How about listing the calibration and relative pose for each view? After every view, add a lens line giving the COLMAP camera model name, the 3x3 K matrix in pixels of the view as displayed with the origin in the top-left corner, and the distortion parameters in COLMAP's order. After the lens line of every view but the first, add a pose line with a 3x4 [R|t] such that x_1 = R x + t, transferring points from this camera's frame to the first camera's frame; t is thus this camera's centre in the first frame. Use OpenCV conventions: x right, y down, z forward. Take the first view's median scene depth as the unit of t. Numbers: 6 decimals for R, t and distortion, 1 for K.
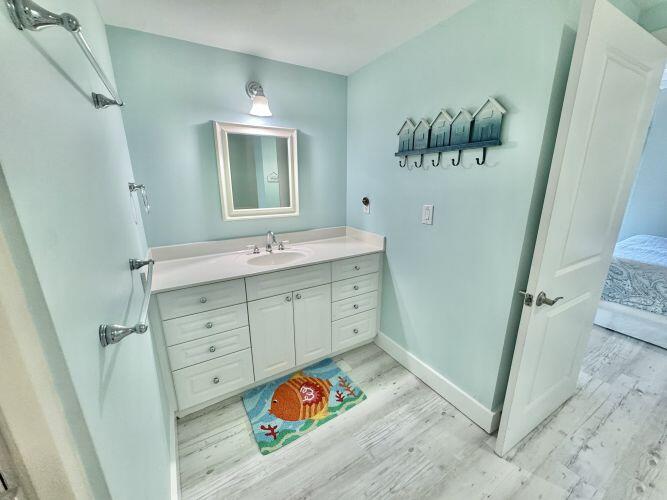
lens RADIAL K [[268.9, 0, 336.7], [0, 268.9, 248.9], [0, 0, 1]] dist [-0.001322, 0.000022]
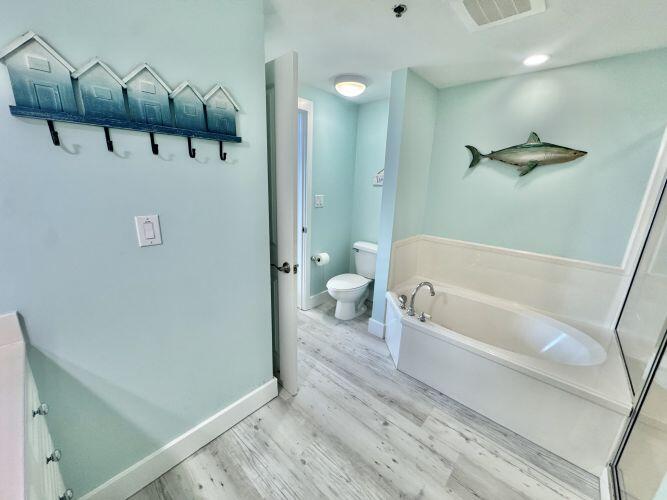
lens RADIAL K [[267.6, 0, 333.5], [0, 267.6, 250.0], [0, 0, 1]] dist [-0.001550, -0.000103]
pose [[-0.284070, -0.254616, 0.924378, -0.376393], [0.214466, 0.922794, 0.320087, -0.196526], [-0.934510, 0.289175, -0.207532, 0.748359]]
